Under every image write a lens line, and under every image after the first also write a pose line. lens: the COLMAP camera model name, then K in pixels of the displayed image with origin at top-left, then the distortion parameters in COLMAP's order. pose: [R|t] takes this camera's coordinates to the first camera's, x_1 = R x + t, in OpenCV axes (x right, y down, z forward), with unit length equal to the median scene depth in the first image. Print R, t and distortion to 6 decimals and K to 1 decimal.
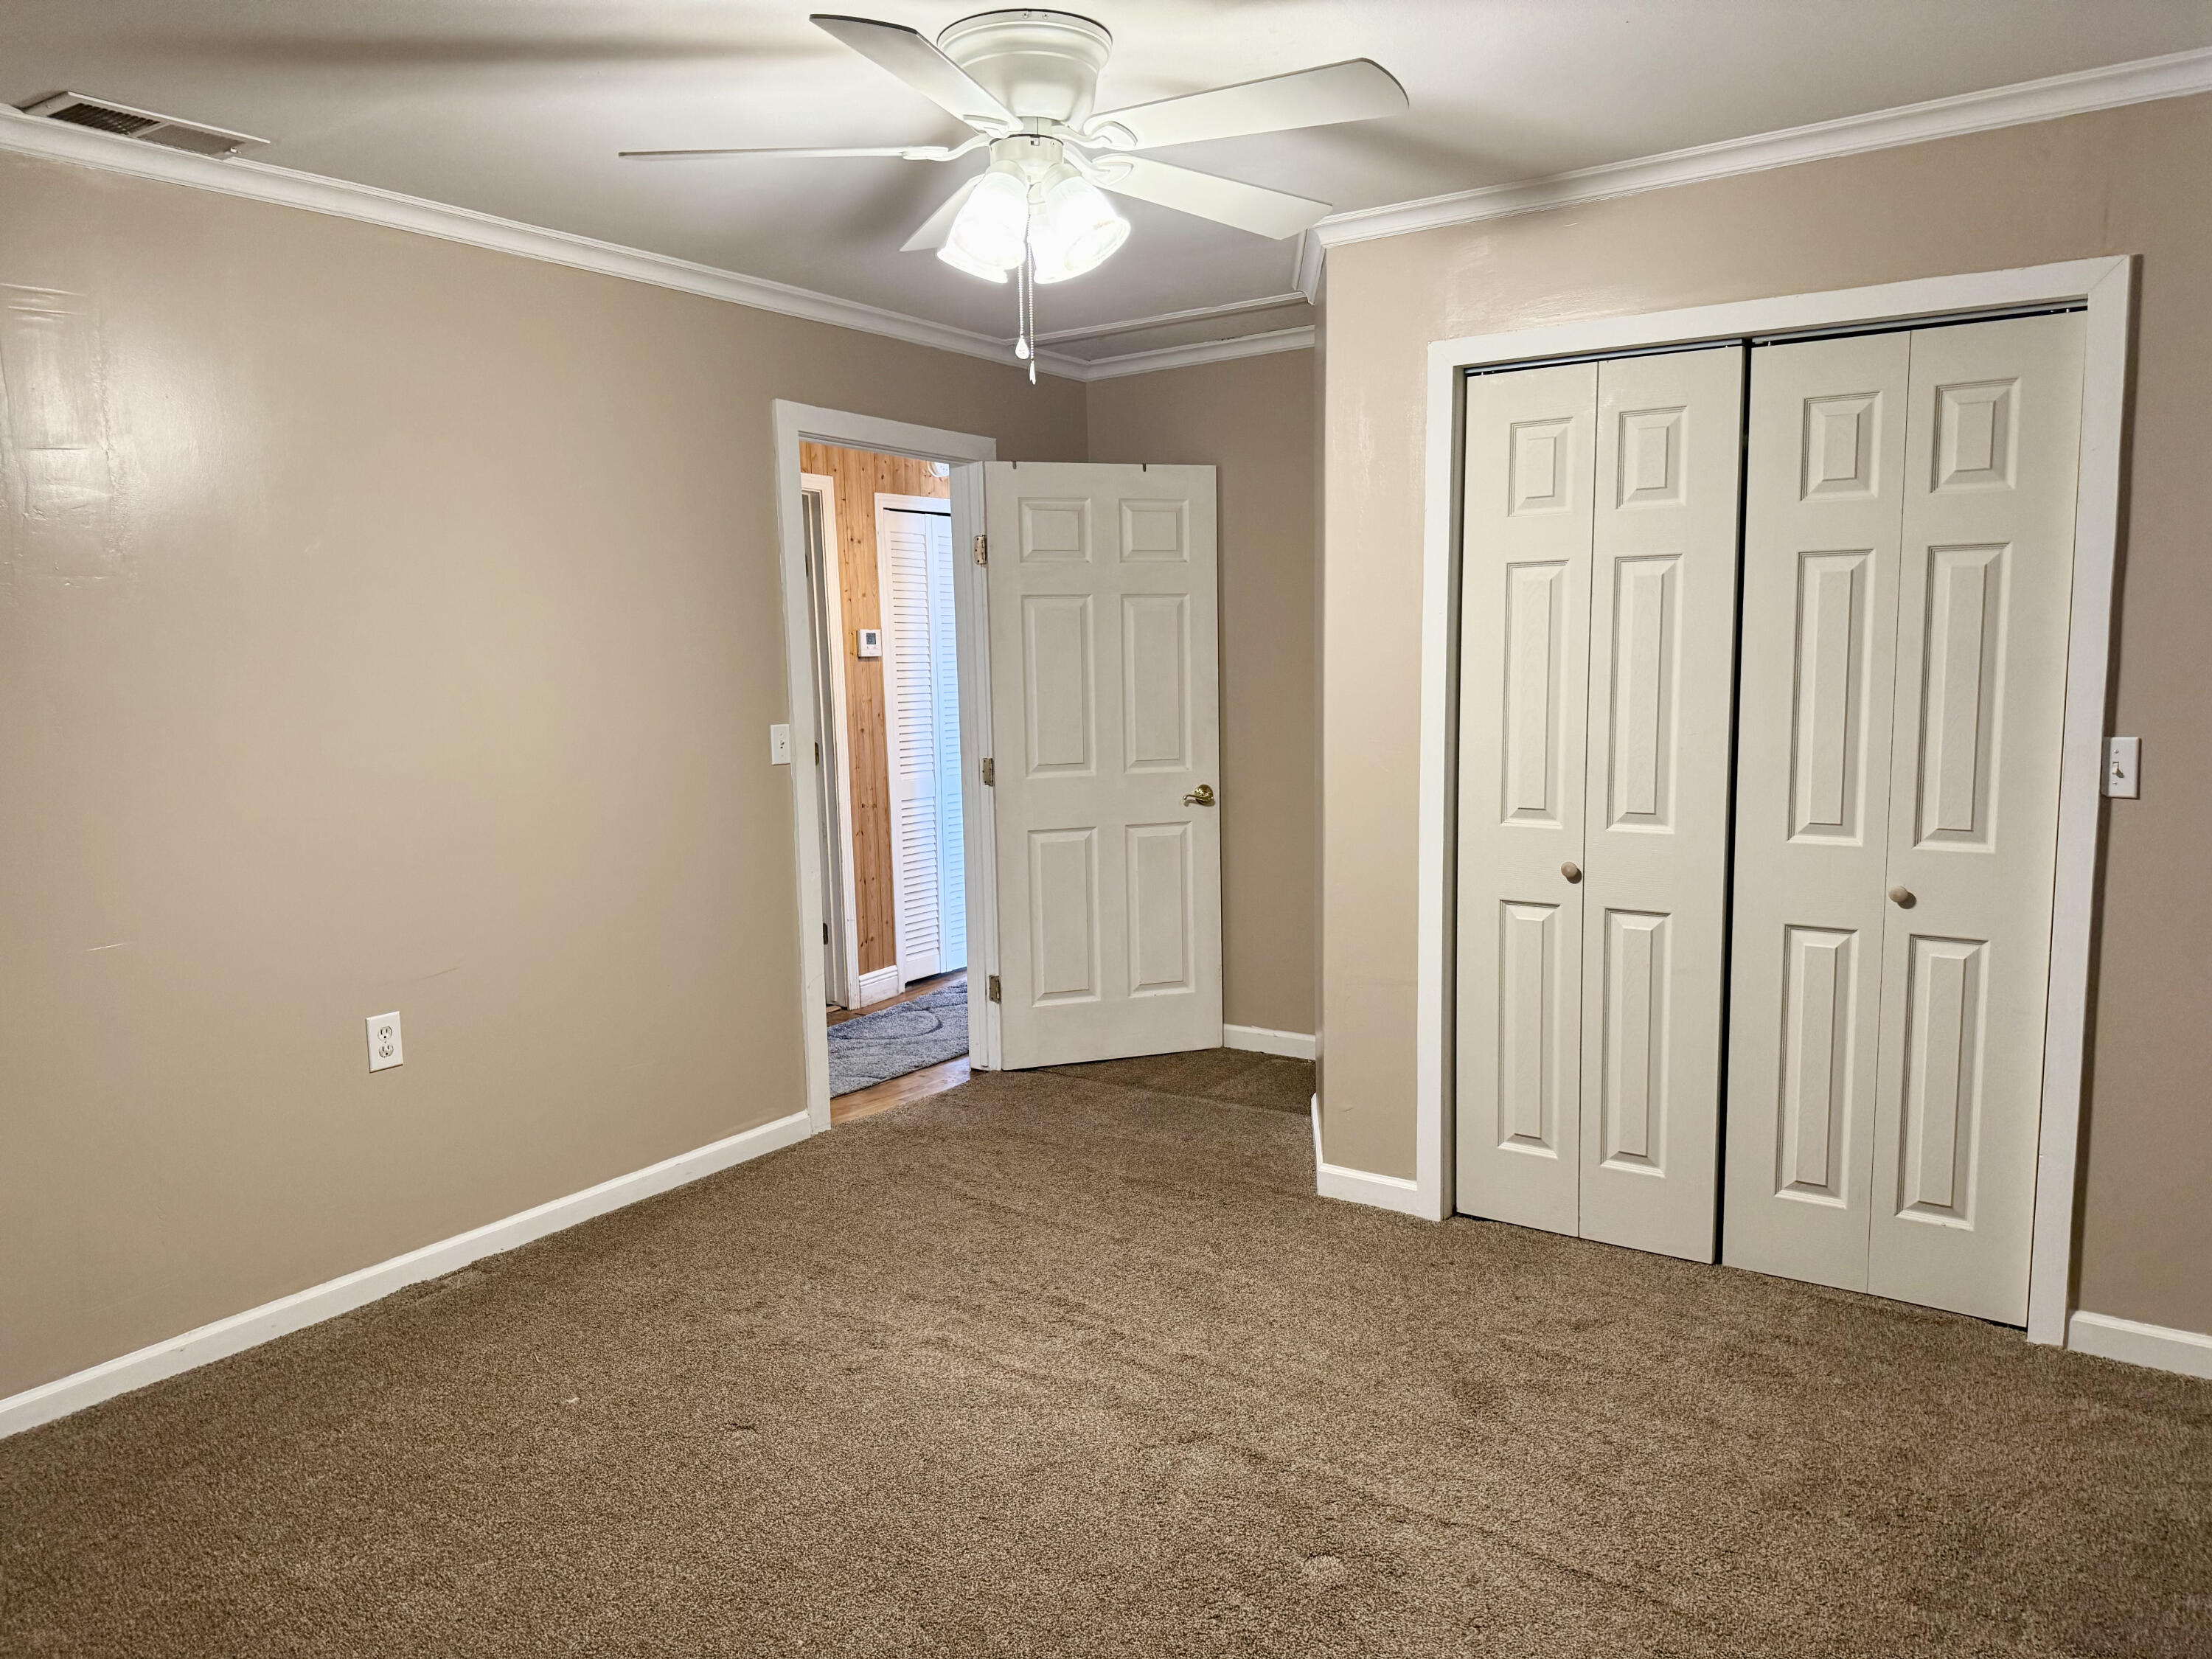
lens RADIAL K [[1561.5, 0, 1118.6], [0, 1561.5, 839.3], [0, 0, 1]] dist [0.107925, -0.119151]
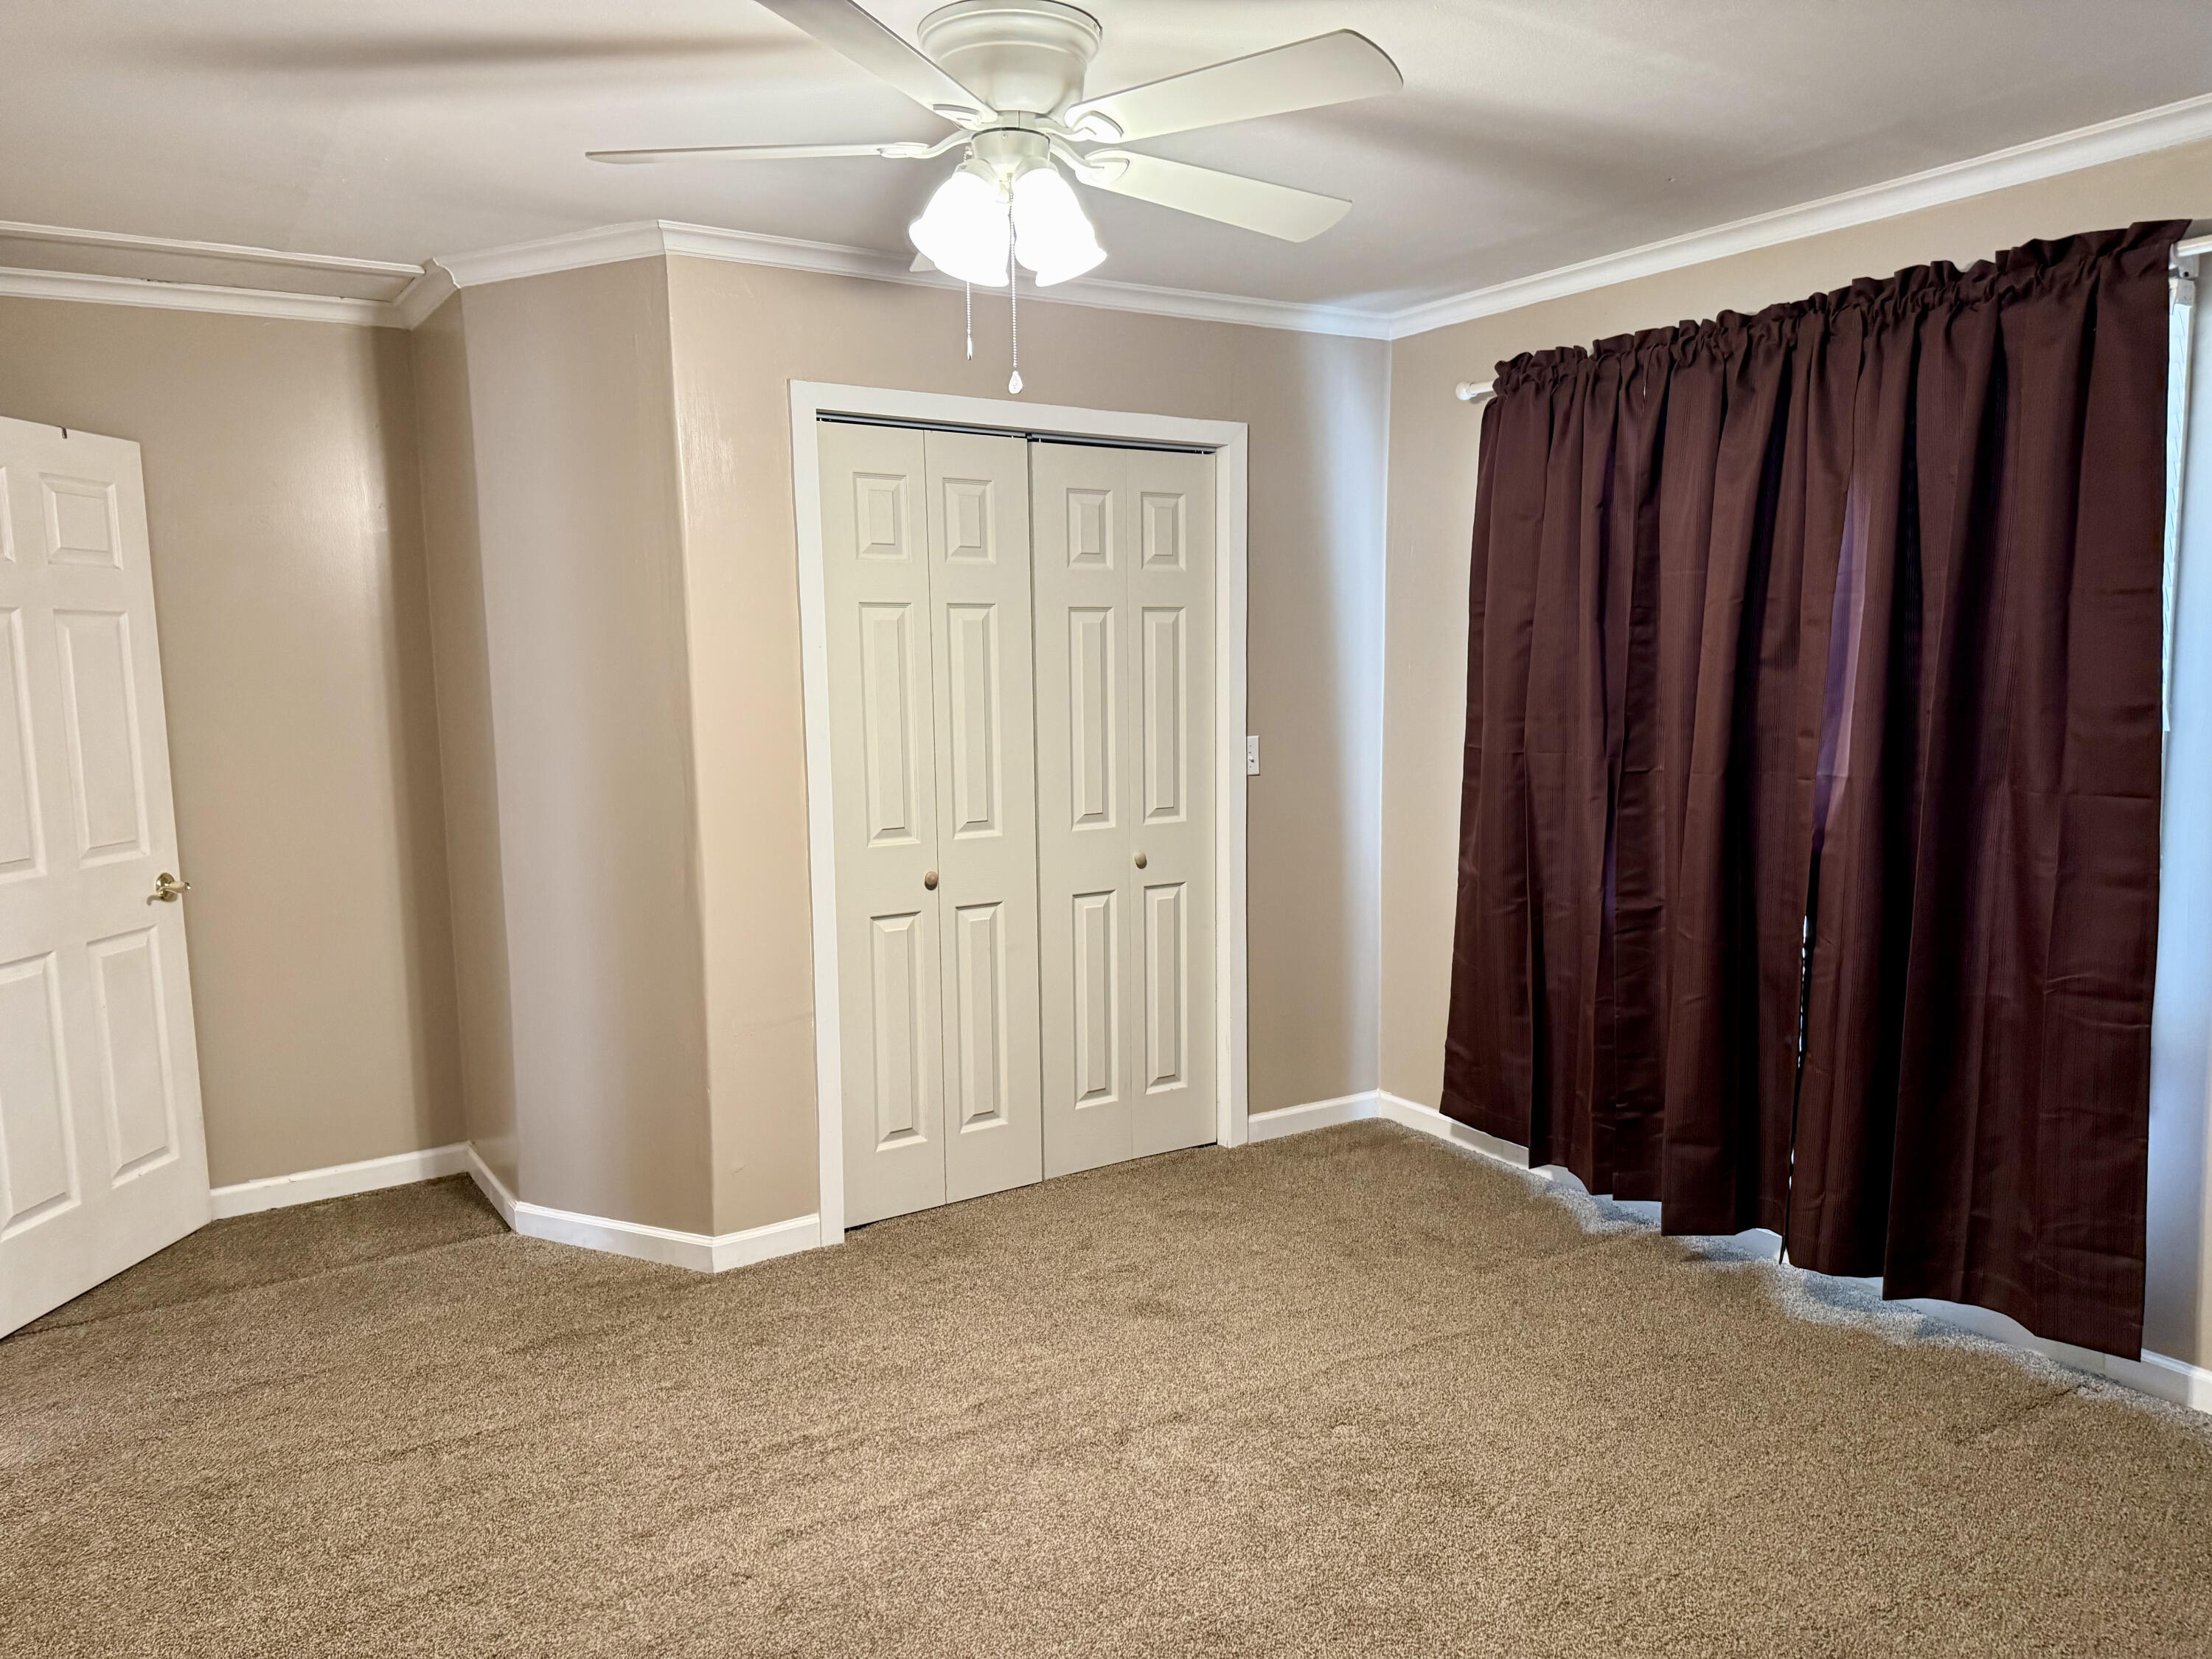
lens RADIAL K [[1561.5, 0, 1118.6], [0, 1561.5, 839.3], [0, 0, 1]] dist [0.107925, -0.119151]
pose [[0.383833, -0.098099, 0.918177, -0.672664], [0.125939, 0.990611, 0.053190, -0.050205], [-0.914774, 0.095218, 0.392584, 0.433815]]
